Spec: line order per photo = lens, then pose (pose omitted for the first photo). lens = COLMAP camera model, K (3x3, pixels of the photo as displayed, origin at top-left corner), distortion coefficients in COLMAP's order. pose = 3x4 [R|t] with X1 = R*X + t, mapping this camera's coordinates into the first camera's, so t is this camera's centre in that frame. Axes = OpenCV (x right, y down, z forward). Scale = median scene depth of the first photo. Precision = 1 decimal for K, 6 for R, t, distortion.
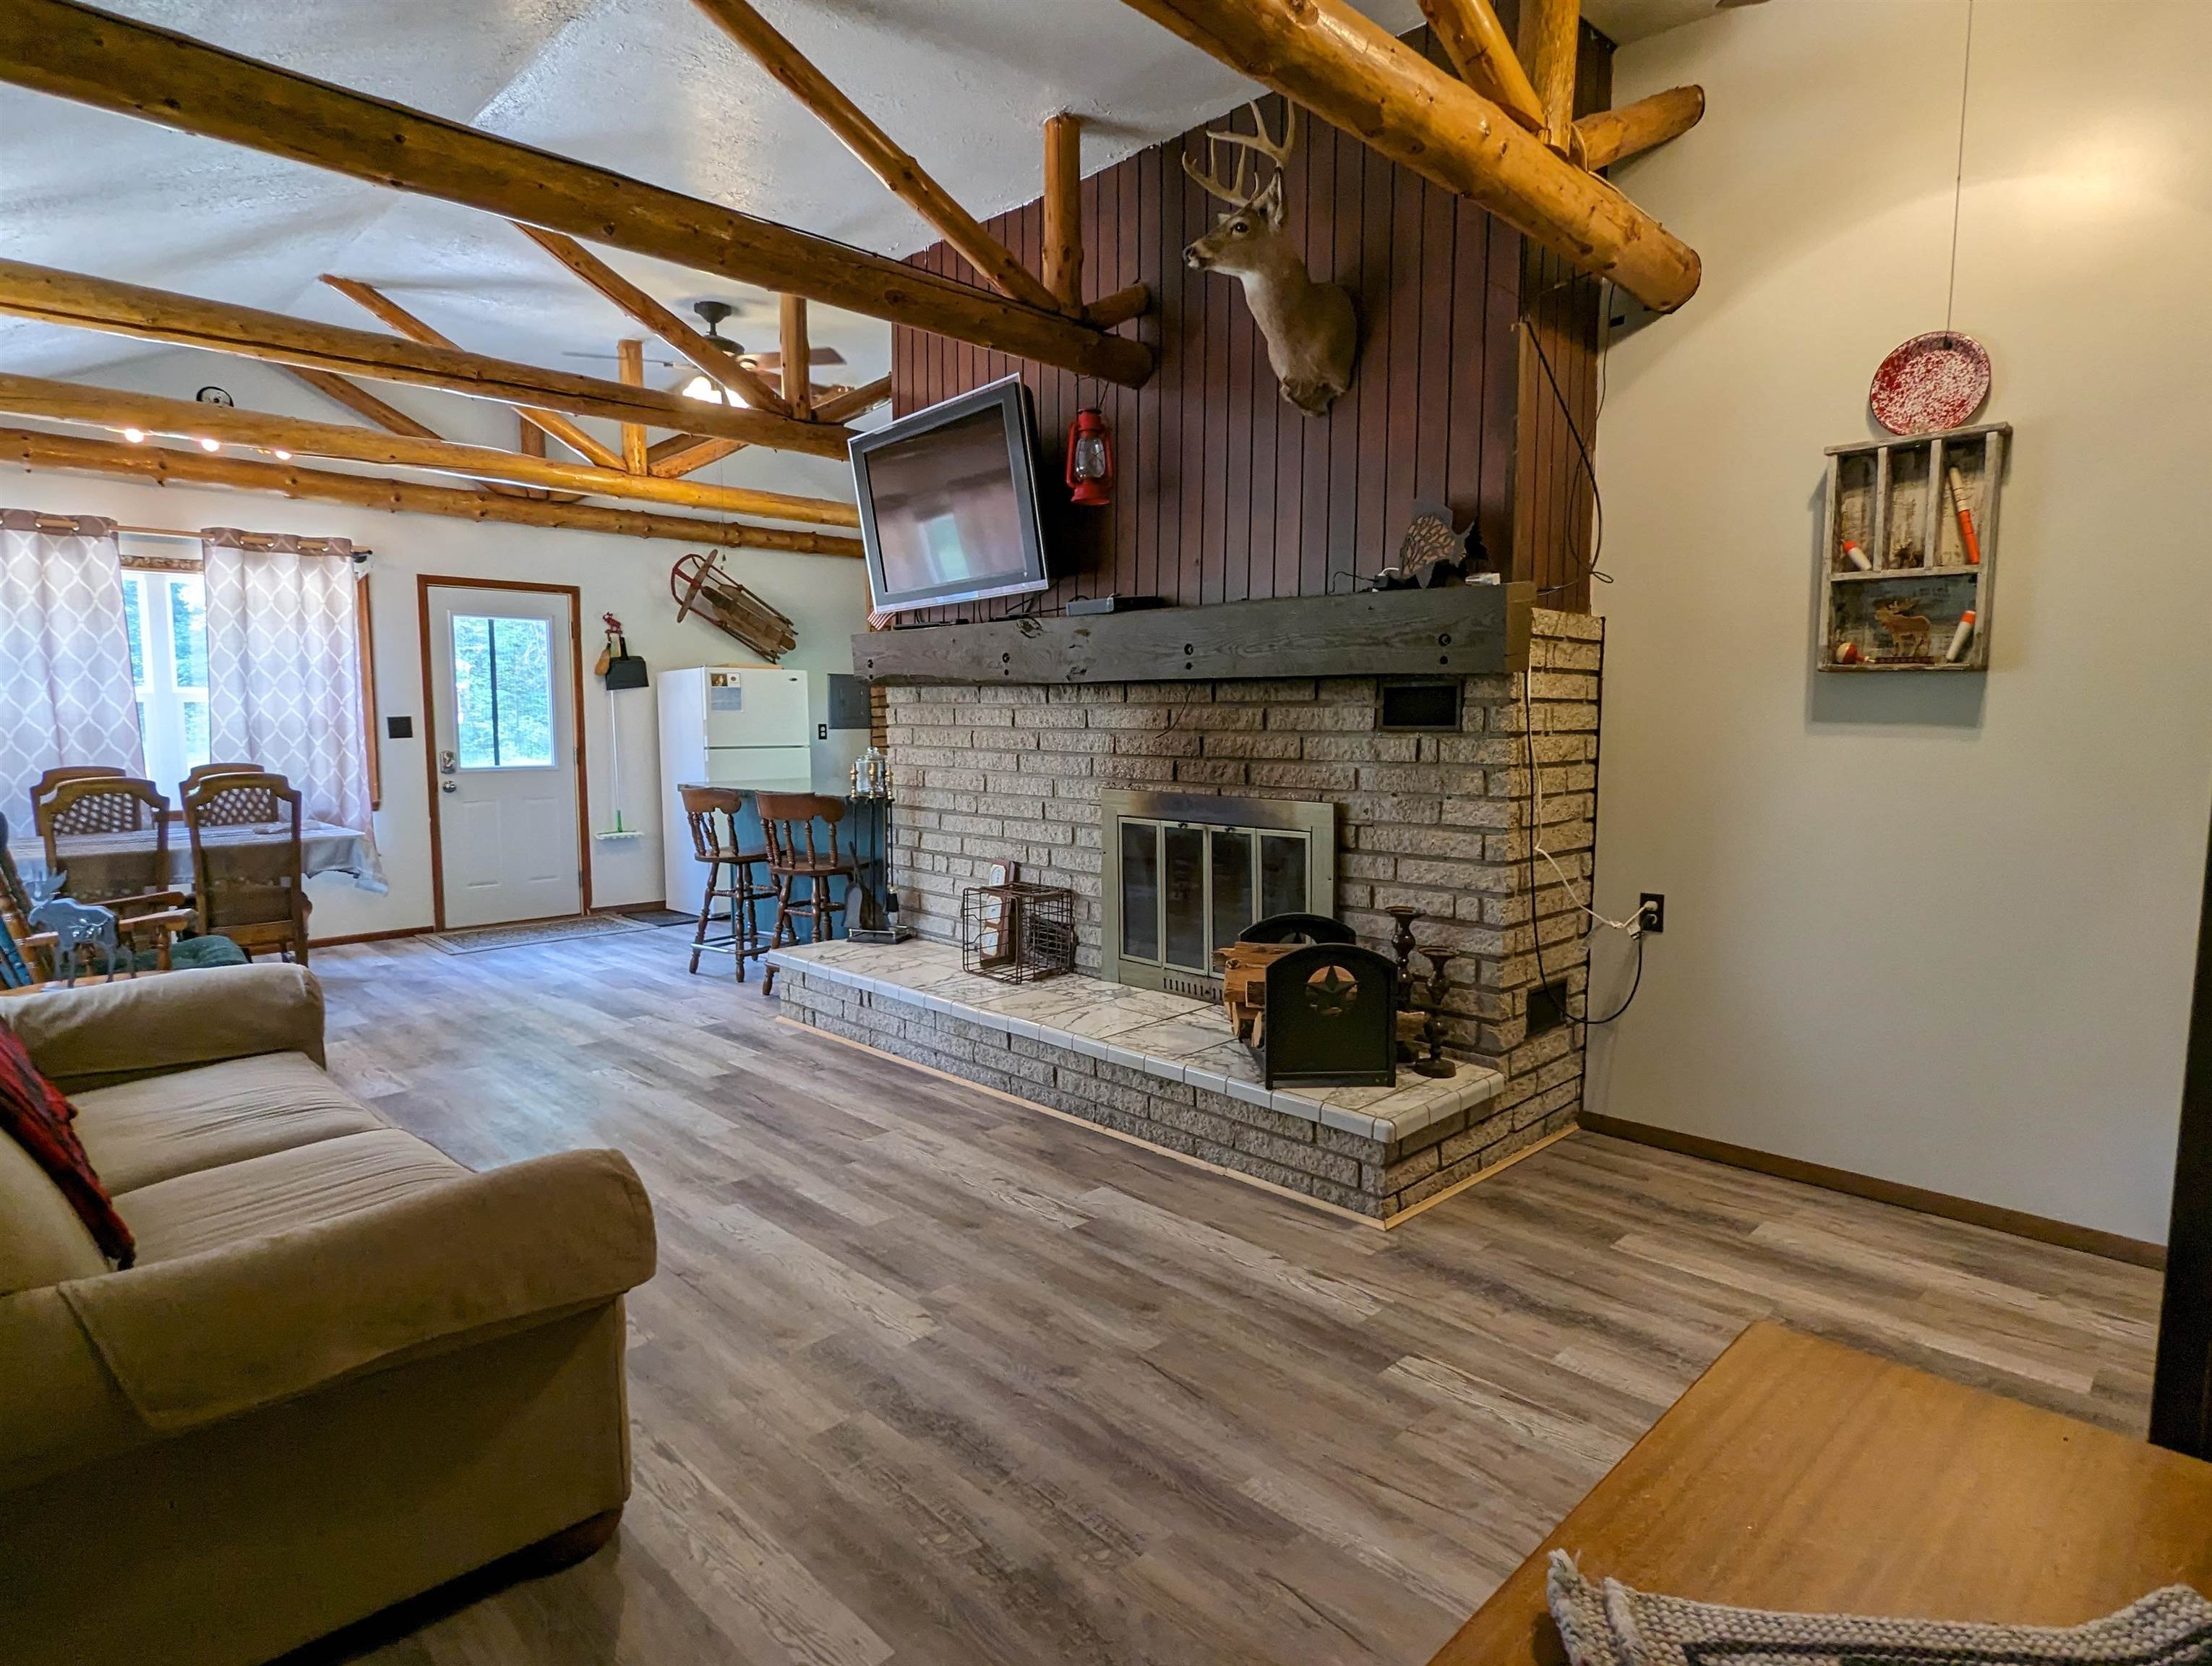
lens RADIAL K [[1213.4, 0, 1106.0], [0, 1213.4, 833.0], [0, 0, 1]] dist [0.001128, 0.000104]
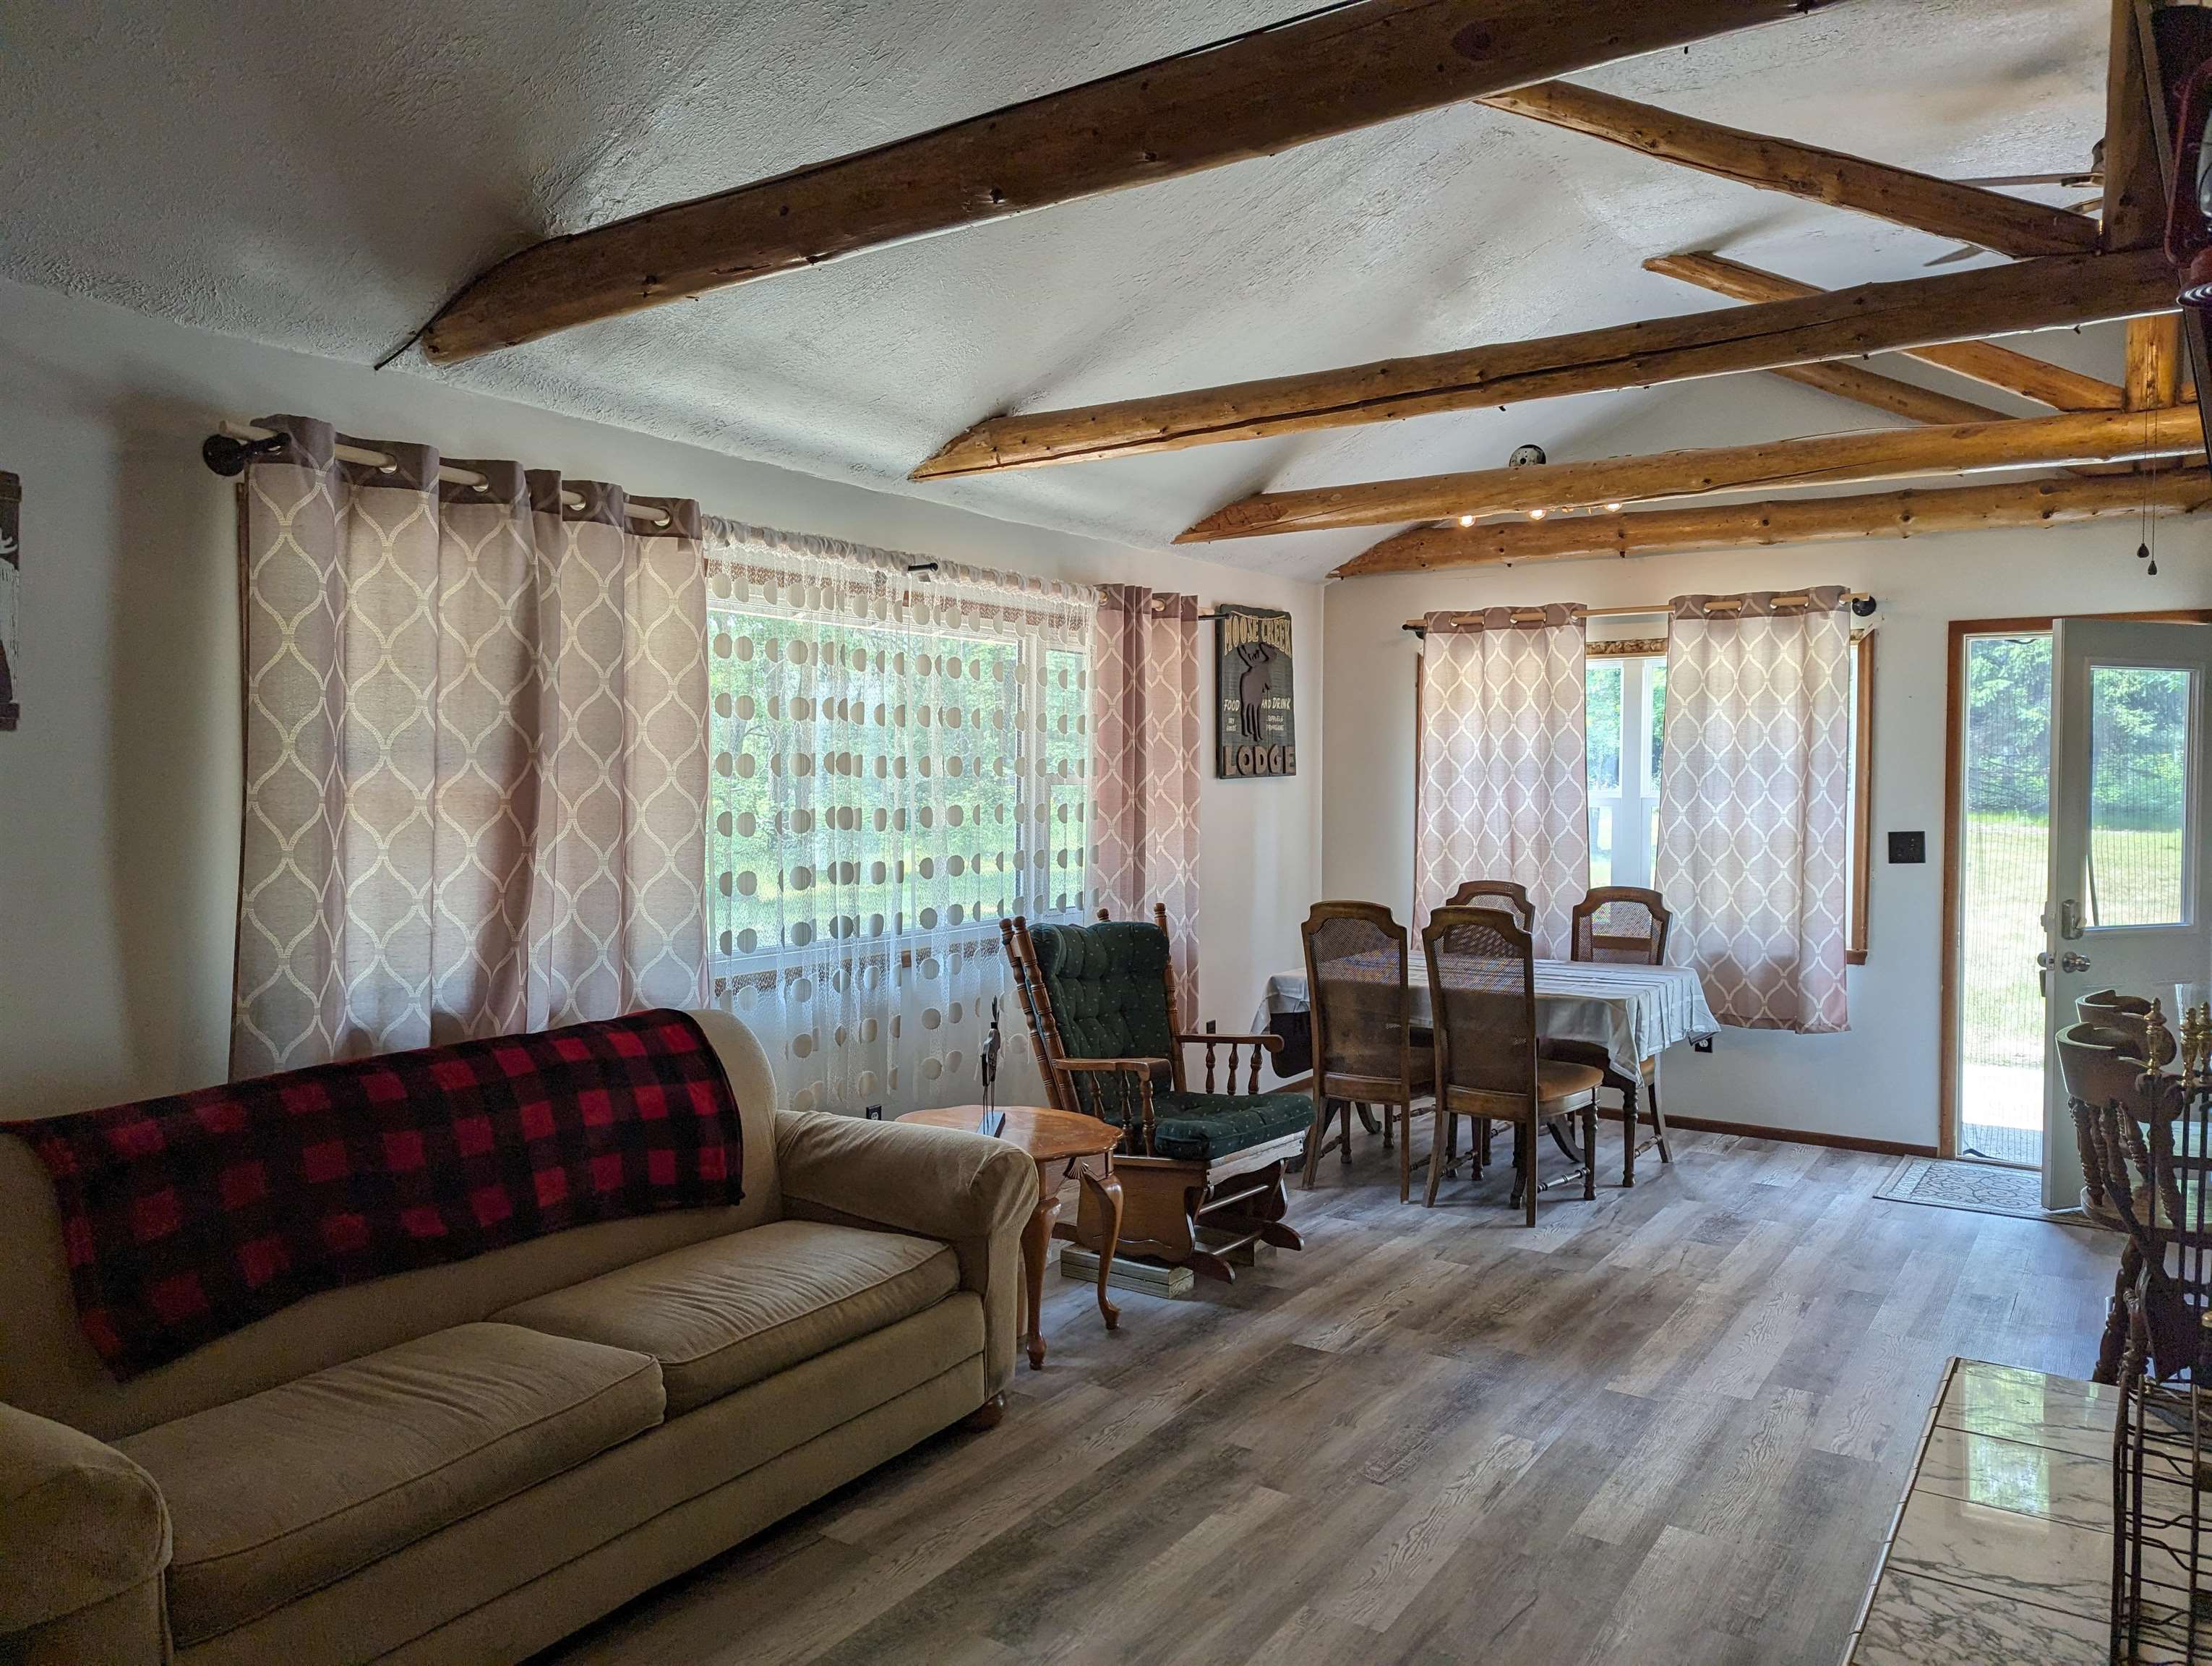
lens RADIAL K [[1551.8, 0, 1106.0], [0, 1551.8, 833.0], [0, 0, 1]] dist [0.065880, -0.000172]
pose [[0.194496, 0.037664, -0.980180, 0.237137], [-0.098454, 0.994966, 0.018696, -0.078353], [0.975950, 0.092867, 0.197225, 0.448161]]
